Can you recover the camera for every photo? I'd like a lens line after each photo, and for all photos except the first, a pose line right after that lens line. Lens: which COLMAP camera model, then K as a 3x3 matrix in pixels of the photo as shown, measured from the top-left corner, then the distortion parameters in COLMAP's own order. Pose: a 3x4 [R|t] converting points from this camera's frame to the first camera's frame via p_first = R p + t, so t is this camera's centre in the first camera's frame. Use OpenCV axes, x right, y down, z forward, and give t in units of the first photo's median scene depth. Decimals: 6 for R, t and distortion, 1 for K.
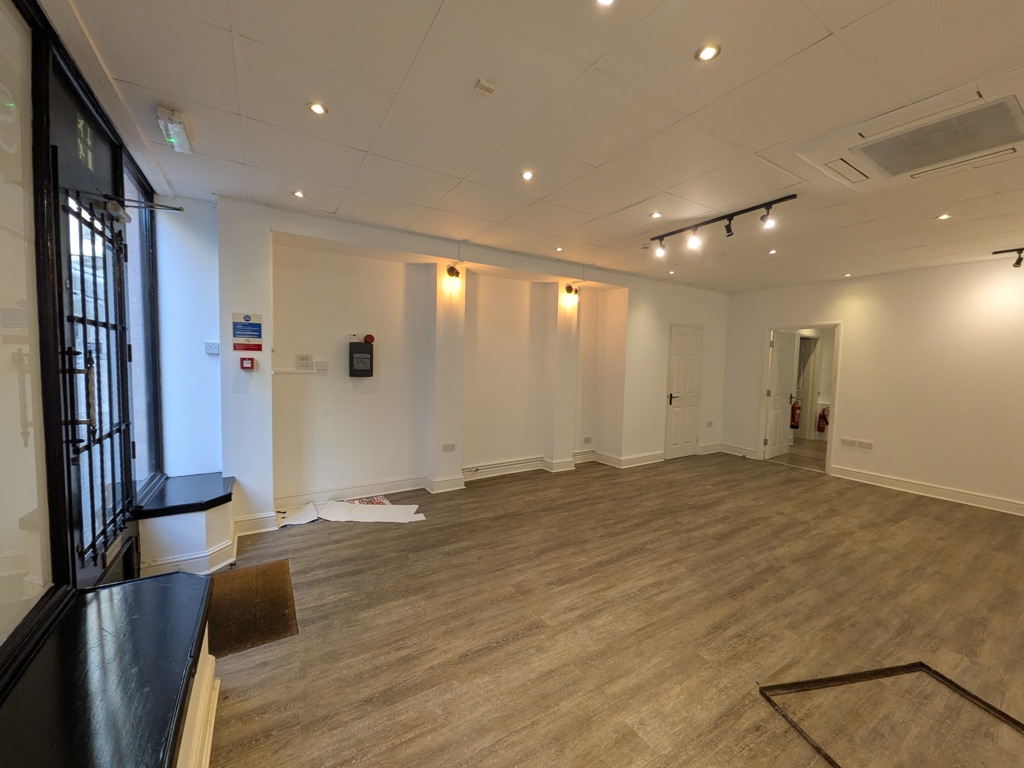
lens RADIAL K [[401.5, 0, 510.8], [0, 401.5, 385.0], [0, 0, 1]] dist [0.004137, -0.002706]
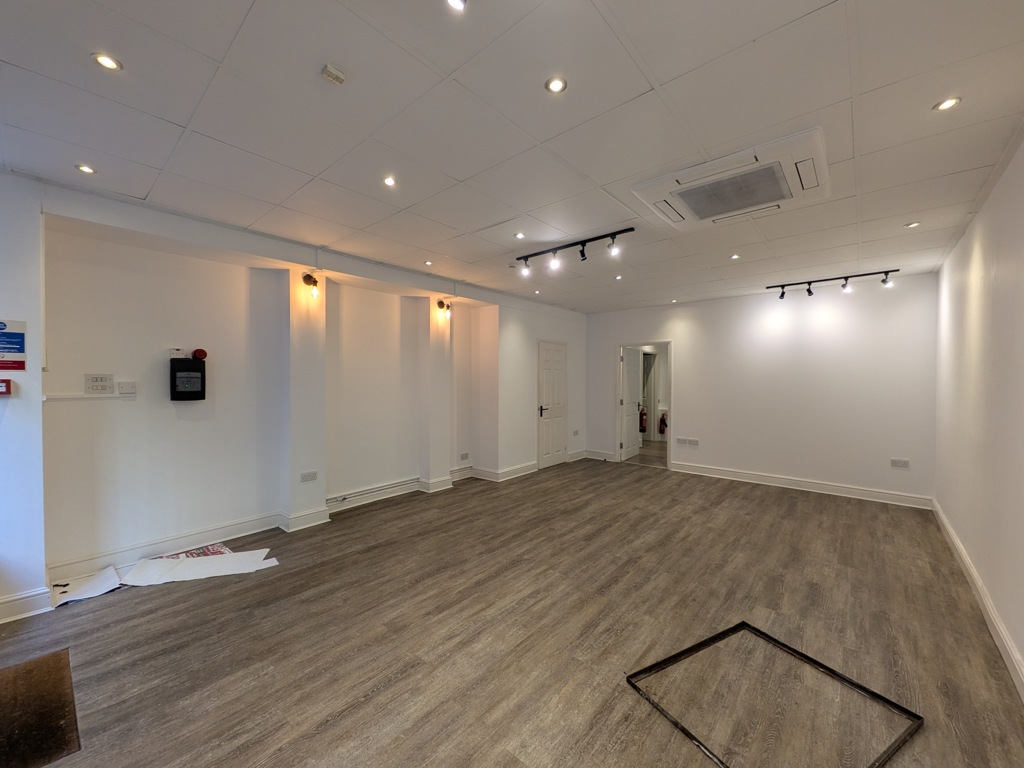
lens RADIAL K [[401.5, 0, 512.8], [0, 401.5, 384.6], [0, 0, 1]] dist [0.004137, -0.002706]
pose [[0.952777, -0.024085, 0.302715, 0.014964], [0.037238, 0.998593, -0.037753, 0.004059], [-0.301380, 0.047242, 0.952333, 0.021634]]
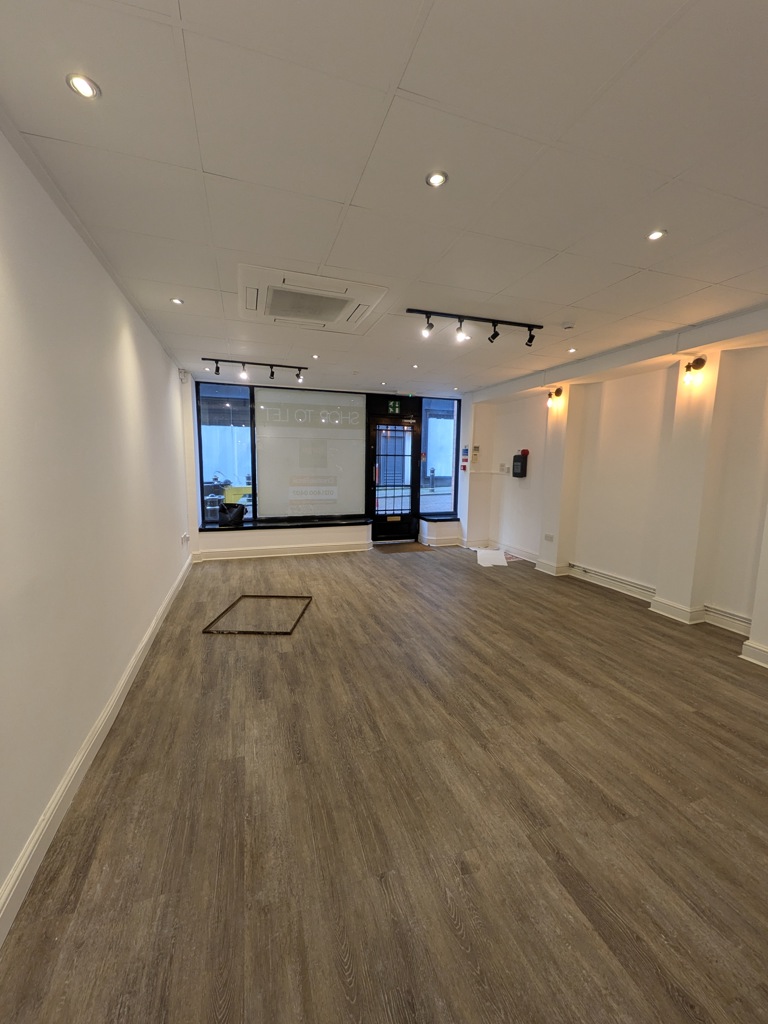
lens RADIAL K [[401.5, 0, 381.7], [0, 401.5, 515.0], [0, 0, 1]] dist [0.004137, -0.002706]
pose [[-0.219872, 0.109051, -0.969414, 1.578672], [-0.073486, 0.989057, 0.127928, -0.046450], [0.972757, 0.099366, -0.209452, 1.041104]]
